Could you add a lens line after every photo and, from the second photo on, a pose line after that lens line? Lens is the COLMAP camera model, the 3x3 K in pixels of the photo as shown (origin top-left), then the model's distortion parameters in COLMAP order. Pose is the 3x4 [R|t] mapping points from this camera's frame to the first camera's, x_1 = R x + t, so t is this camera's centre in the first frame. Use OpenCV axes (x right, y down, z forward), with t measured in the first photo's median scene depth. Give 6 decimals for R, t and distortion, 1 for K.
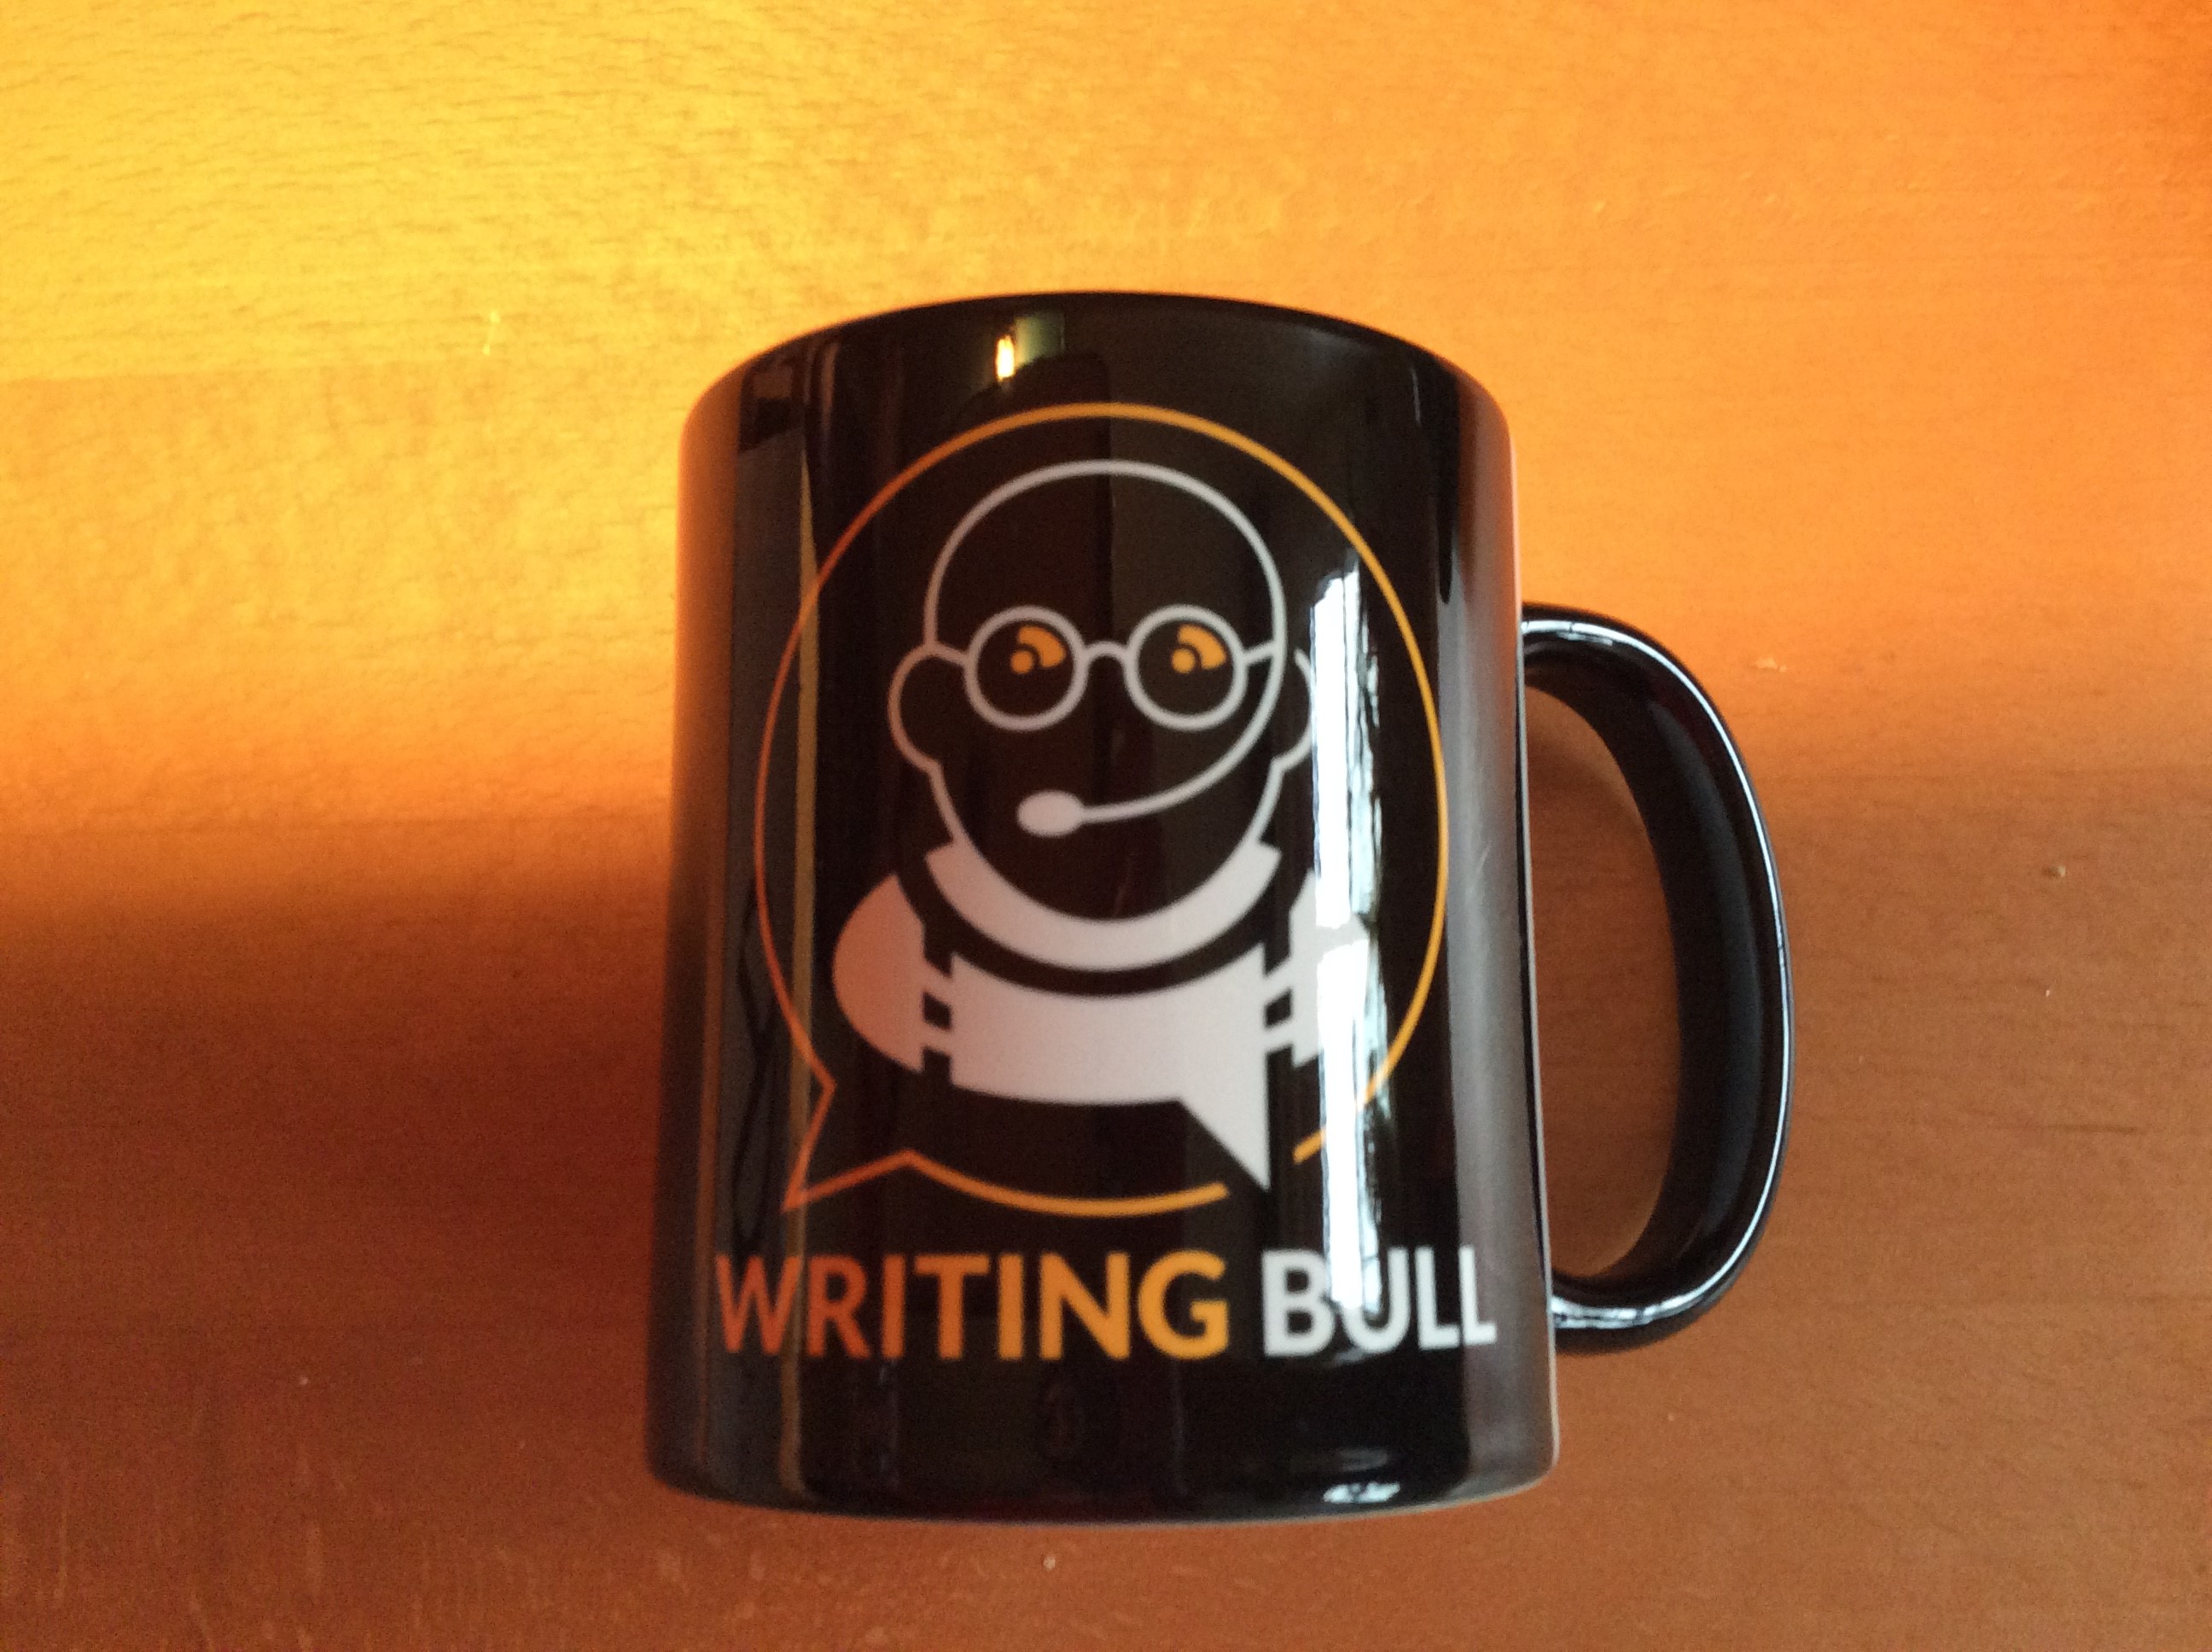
lens RADIAL K [[1980.3, 0, 1106.0], [0, 1980.3, 826.0], [0, 0, 1]] dist [0.117850, -0.289380]
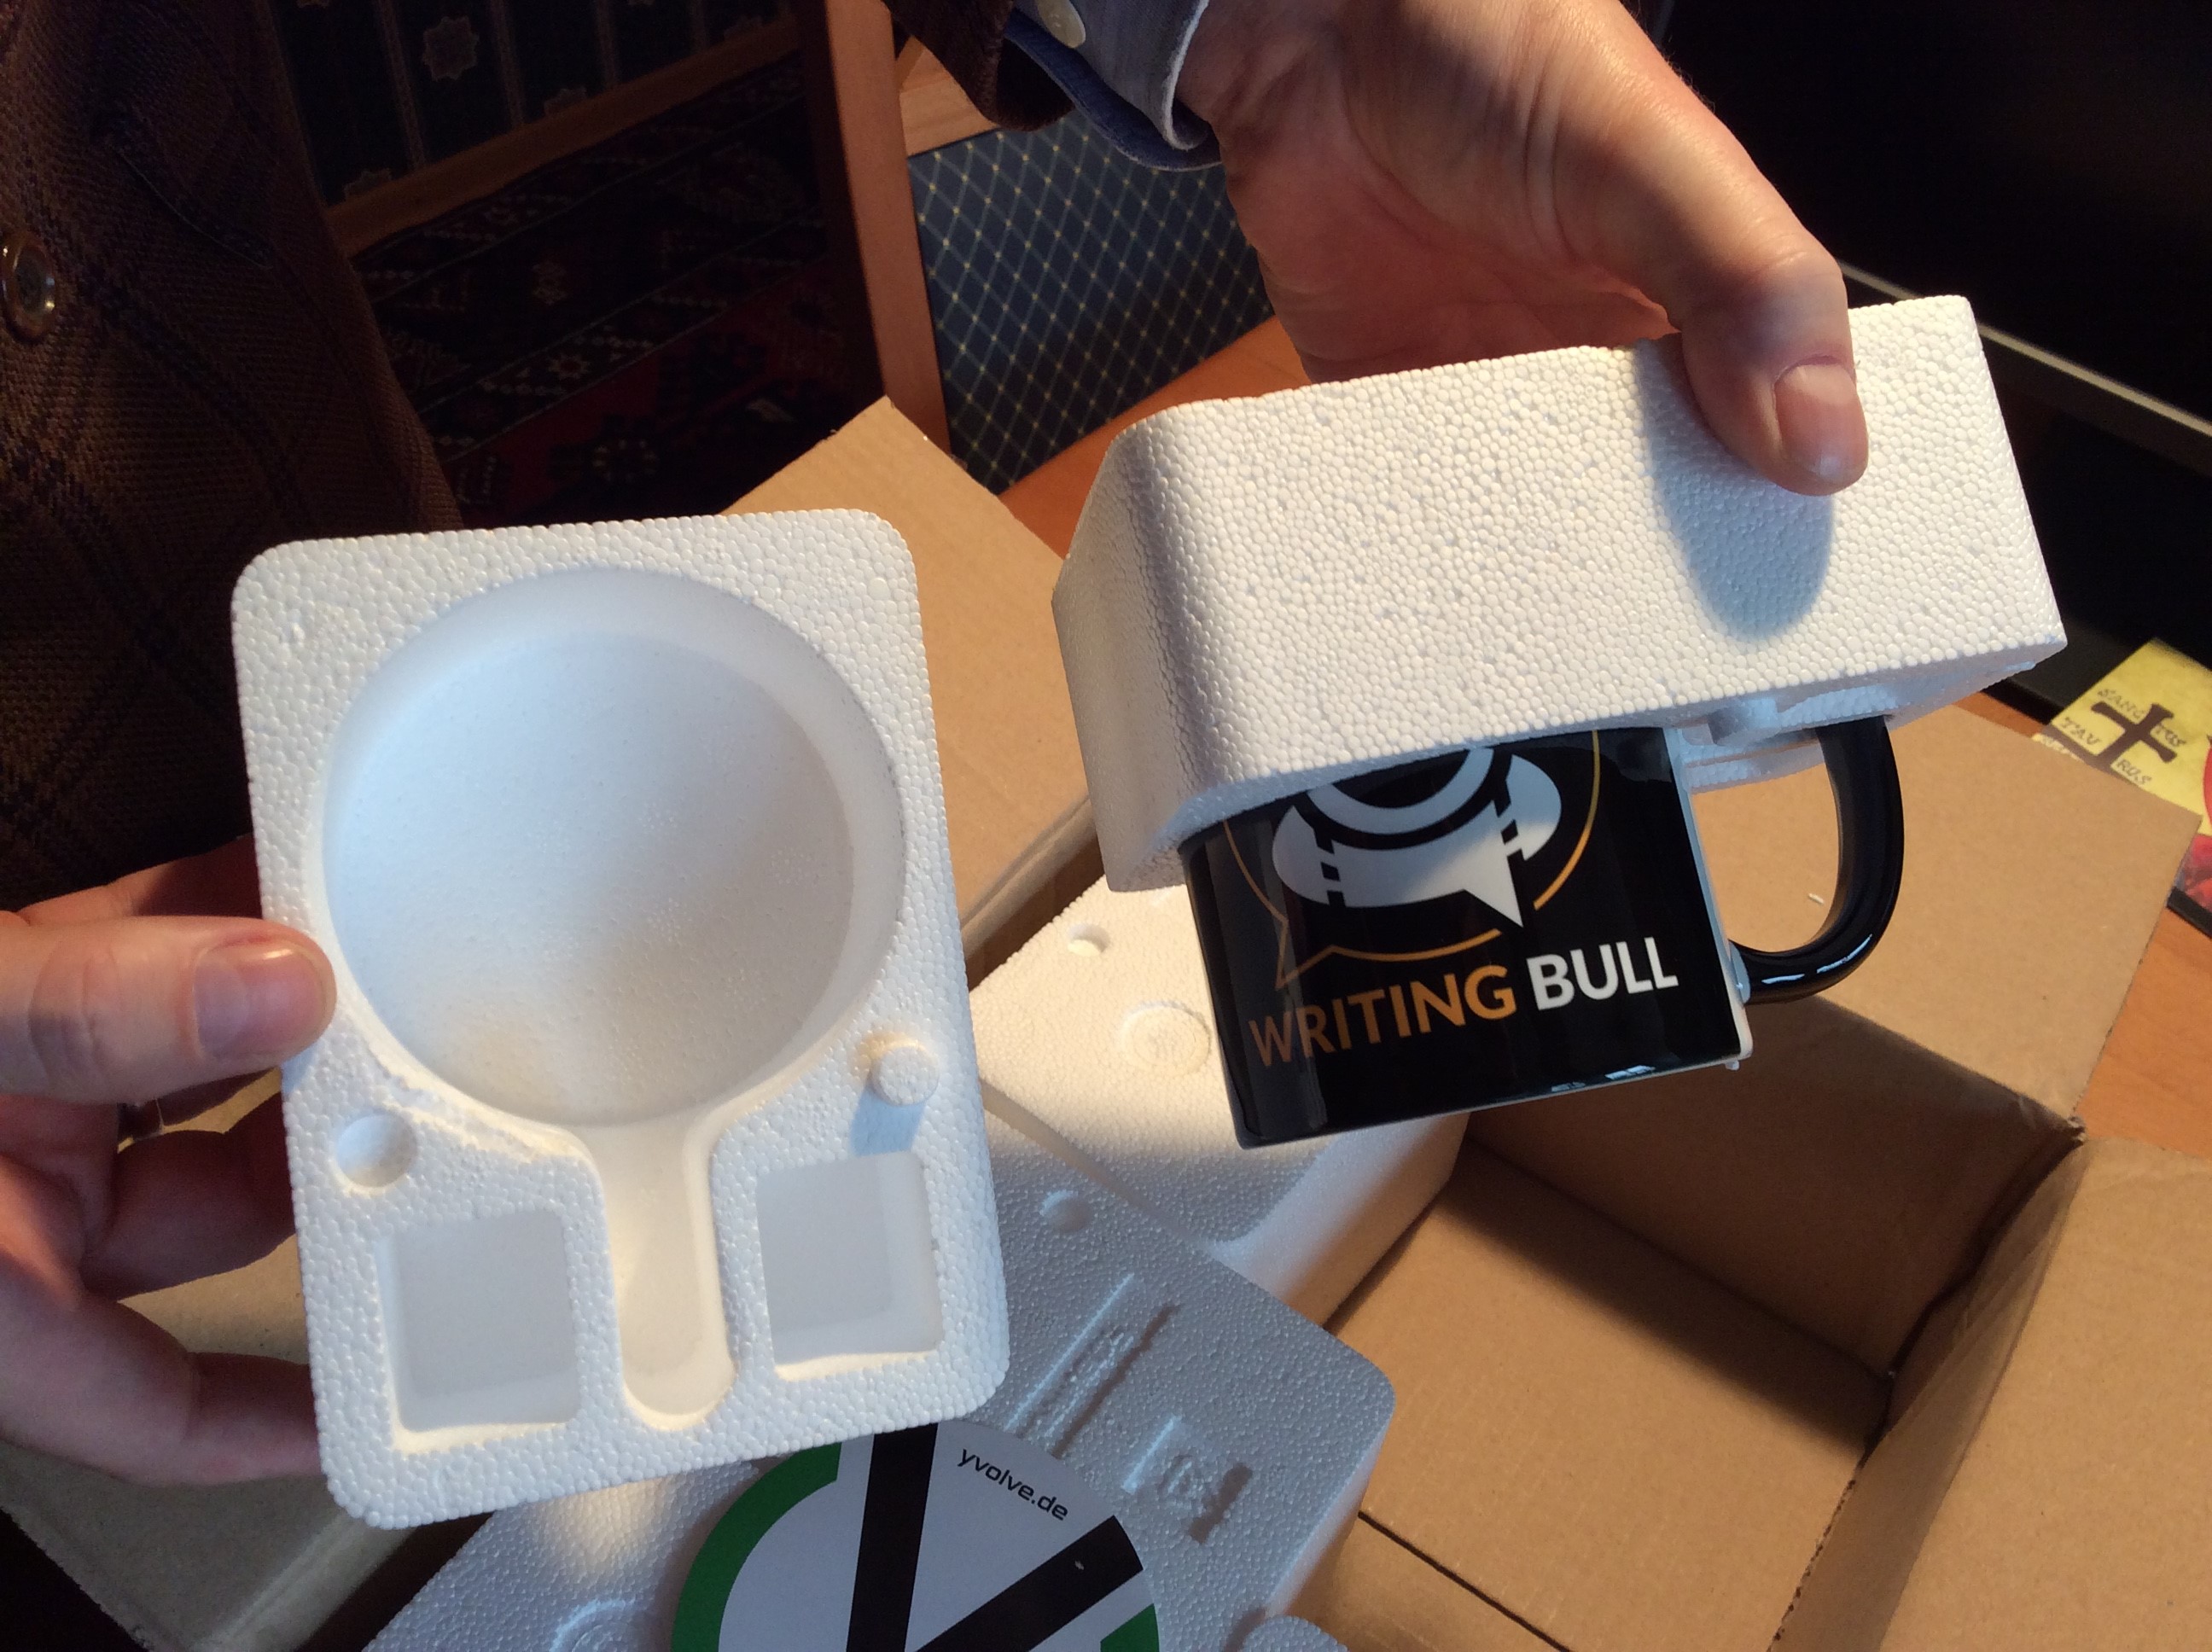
lens RADIAL K [[1980.3, 0, 1106.0], [0, 1980.3, 826.0], [0, 0, 1]] dist [0.117850, -0.289380]
pose [[0.948527, -0.215016, -0.232517, 0.159388], [0.225281, 0.974124, 0.018204, -0.031935], [0.222586, -0.069648, 0.972422, -0.877769]]
